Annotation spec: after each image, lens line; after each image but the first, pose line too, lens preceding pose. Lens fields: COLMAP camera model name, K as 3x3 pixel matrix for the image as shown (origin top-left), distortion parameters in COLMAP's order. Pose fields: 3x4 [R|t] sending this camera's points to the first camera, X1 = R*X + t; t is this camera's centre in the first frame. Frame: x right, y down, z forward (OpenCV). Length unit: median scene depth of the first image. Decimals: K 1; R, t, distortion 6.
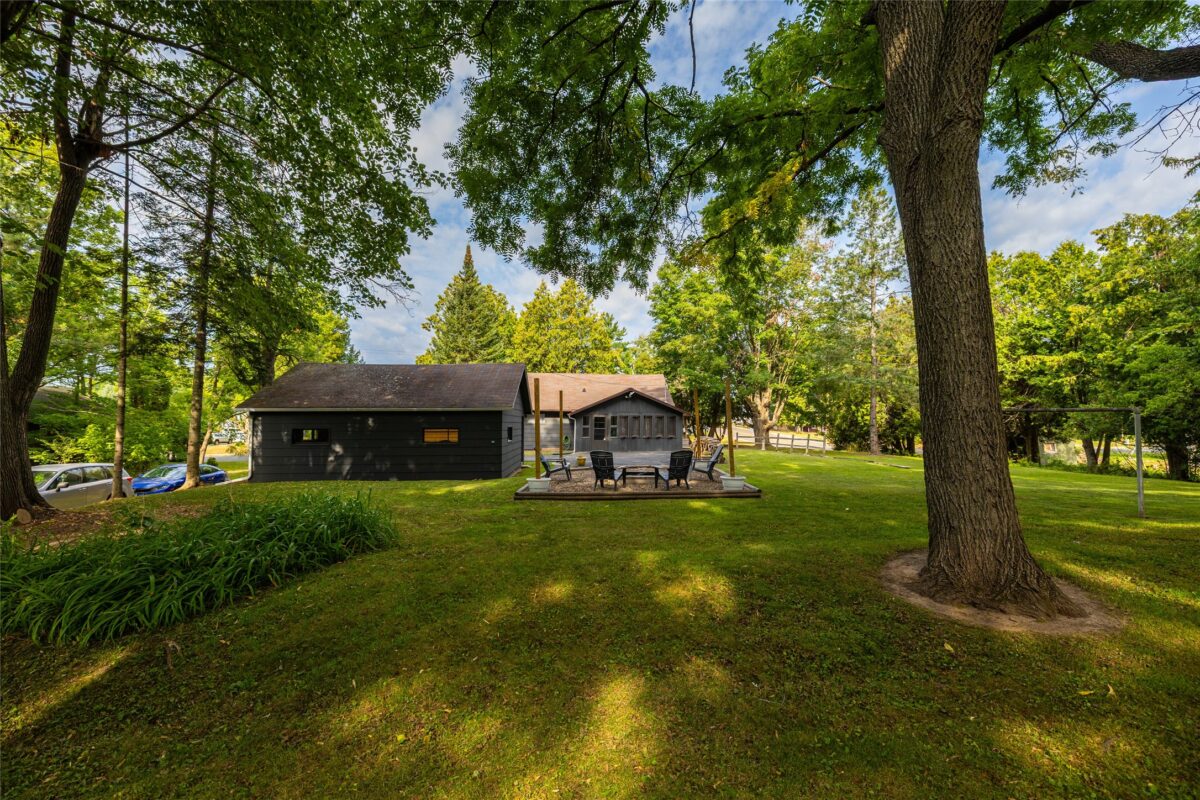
lens RADIAL K [[505.0, 0, 600.0], [0, 505.0, 400.0], [0, 0, 1]] dist [0.001361, 0.000093]
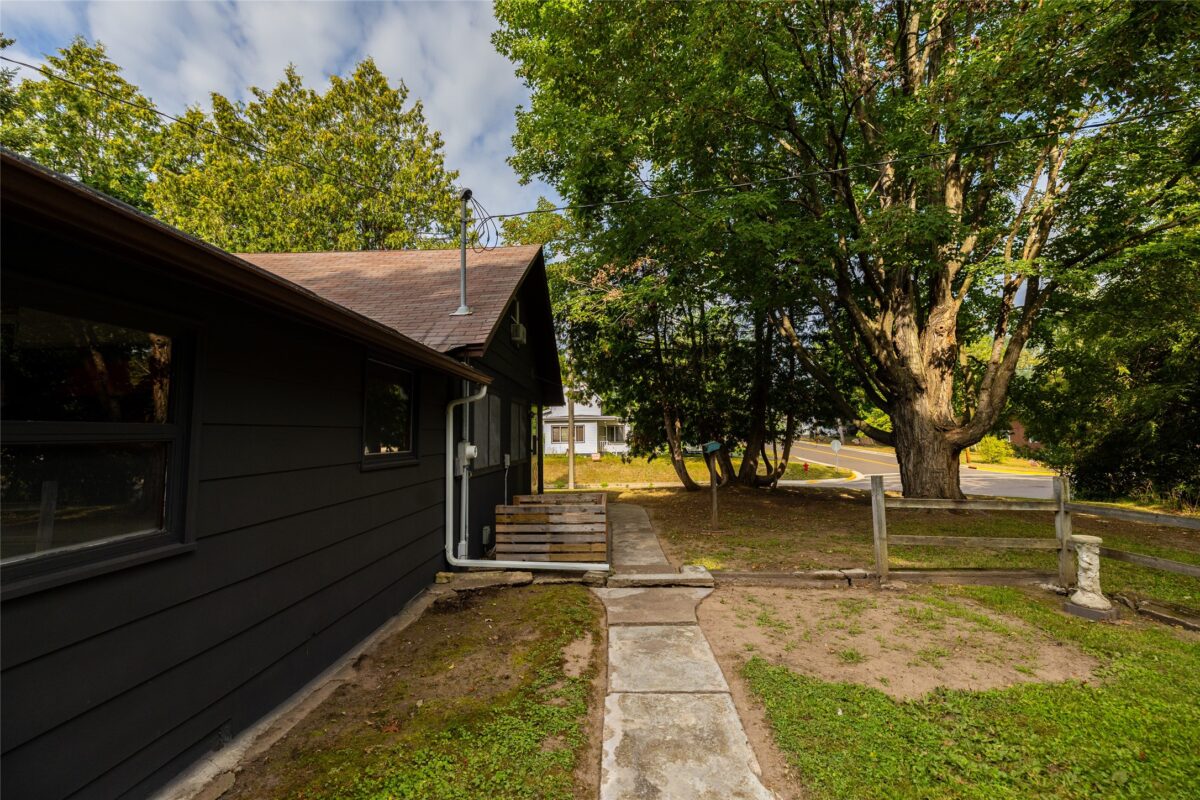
lens RADIAL K [[505.0, 0, 600.0], [0, 505.0, 400.0], [0, 0, 1]] dist [0.001361, 0.000093]
pose [[0.994227, -0.026459, -0.103987, 0.178409], [0.023340, 0.999244, -0.031099, 0.038720], [0.104732, 0.028492, 0.994092, 0.732225]]
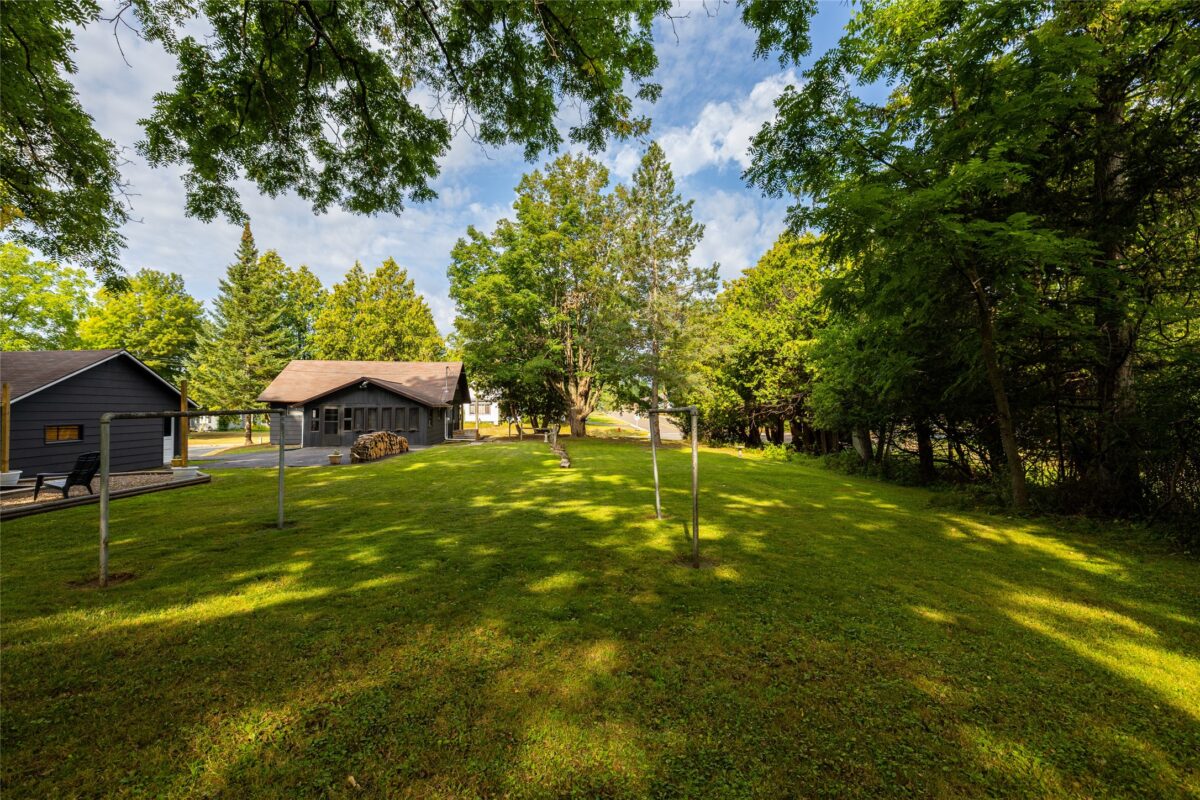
lens RADIAL K [[505.0, 0, 600.0], [0, 505.0, 400.0], [0, 0, 1]] dist [0.001361, 0.000093]
pose [[0.999176, -0.006404, 0.040077, 0.335773], [0.005366, 0.999649, 0.025951, -0.002847], [-0.040229, -0.025715, 0.998860, 0.051416]]
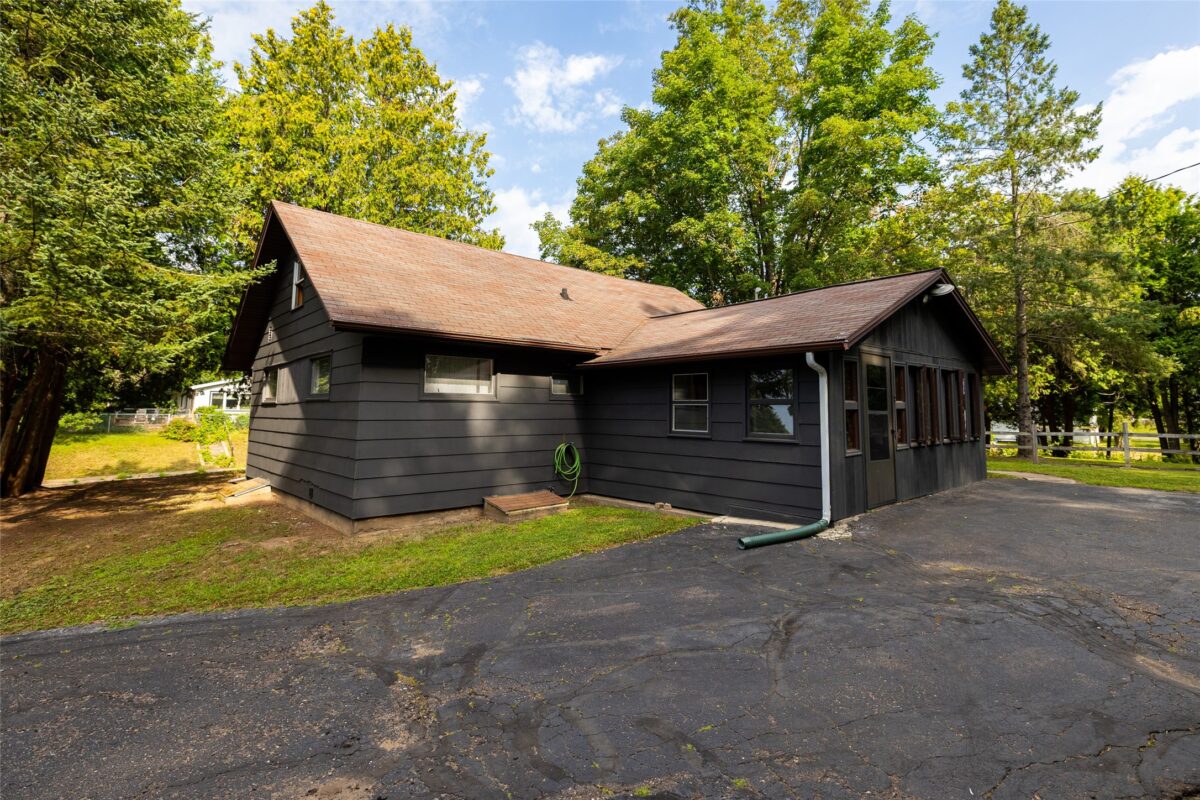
lens RADIAL K [[538.3, 0, 597.3], [0, 538.3, 385.6], [0, 0, 1]] dist [-0.001814, -0.000139]
pose [[0.763690, 0.030797, 0.644848, -0.222835], [-0.024372, 0.999525, -0.018871, 0.039142], [-0.645123, -0.001304, 0.764077, 0.666548]]
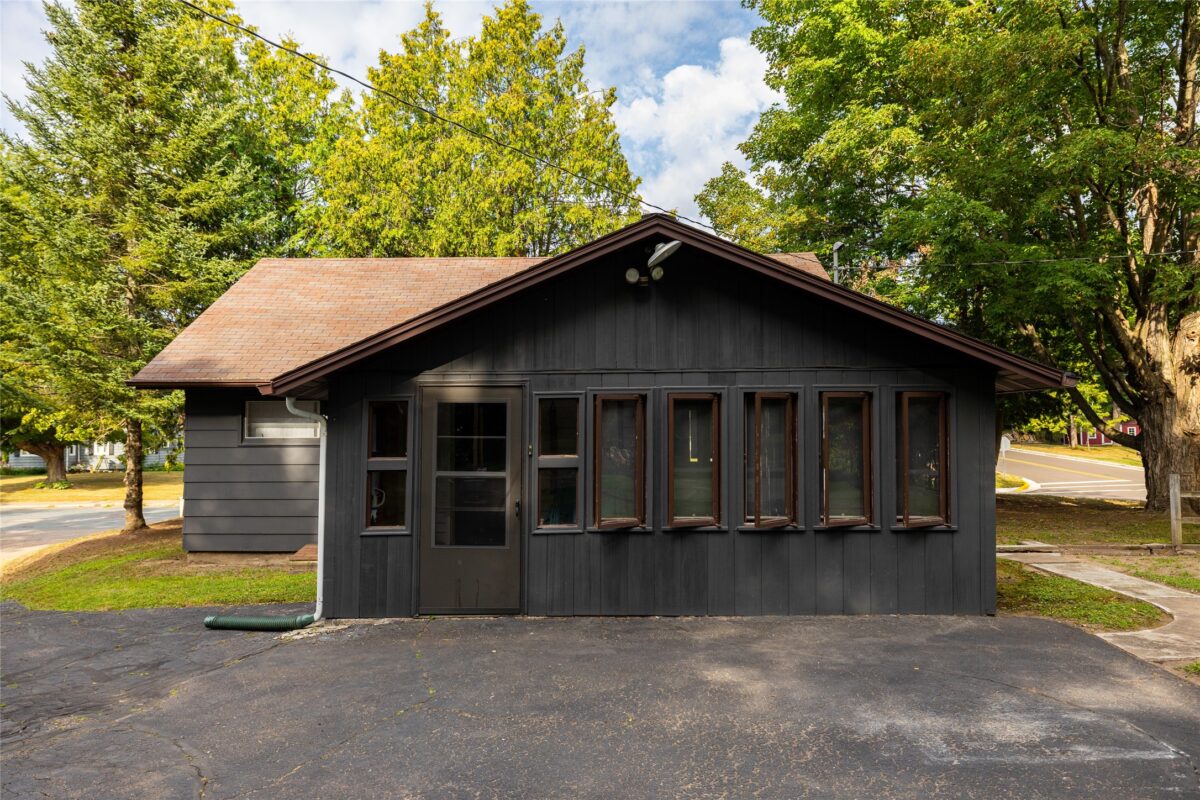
lens RADIAL K [[784.1, 0, 600.0], [0, 784.1, 400.0], [0, 0, 1]] dist [0.001873, -0.000069]
pose [[0.995662, -0.015492, -0.091748, 0.048174], [0.016192, 0.999845, 0.006885, 0.023394], [0.091628, -0.008341, 0.995758, 0.561337]]
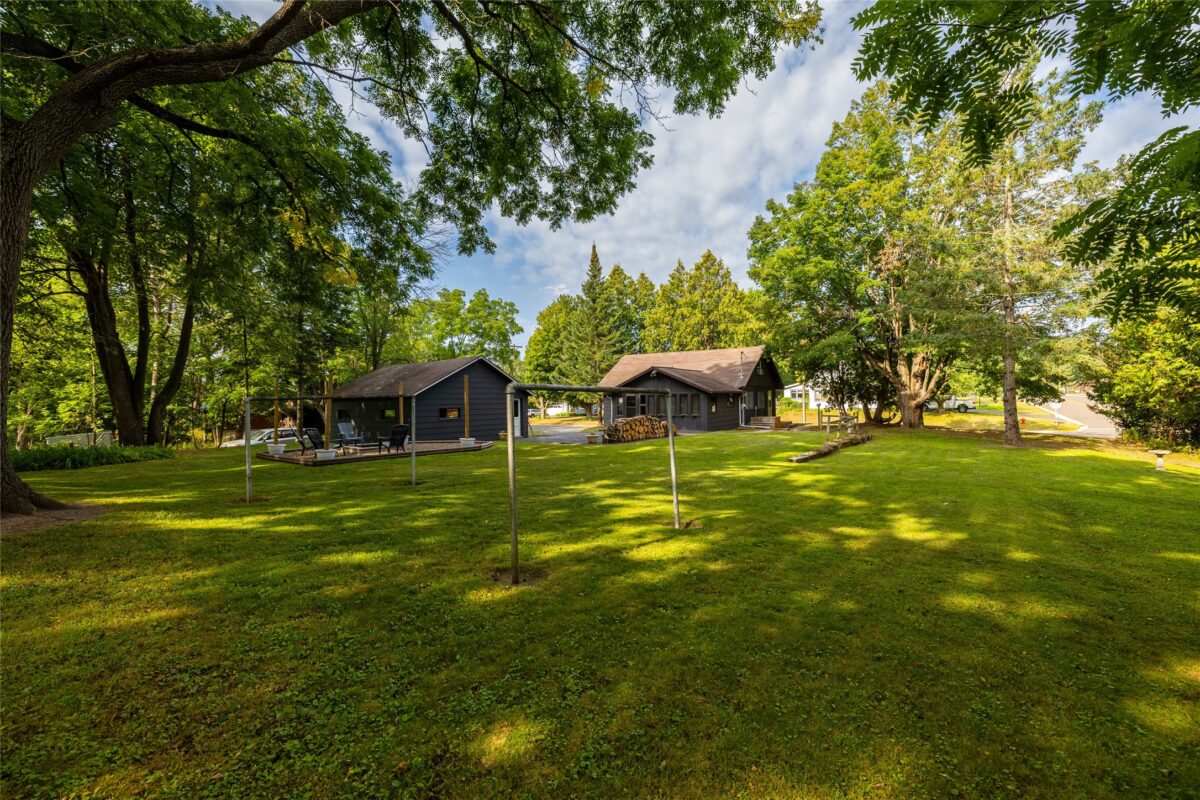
lens RADIAL K [[505.0, 0, 600.0], [0, 505.0, 400.0], [0, 0, 1]] dist [0.001361, 0.000093]
pose [[0.771162, -0.012140, -0.636524, 0.458475], [0.042986, 0.998529, 0.033034, 0.003277], [0.635187, -0.052836, 0.770549, 0.118956]]
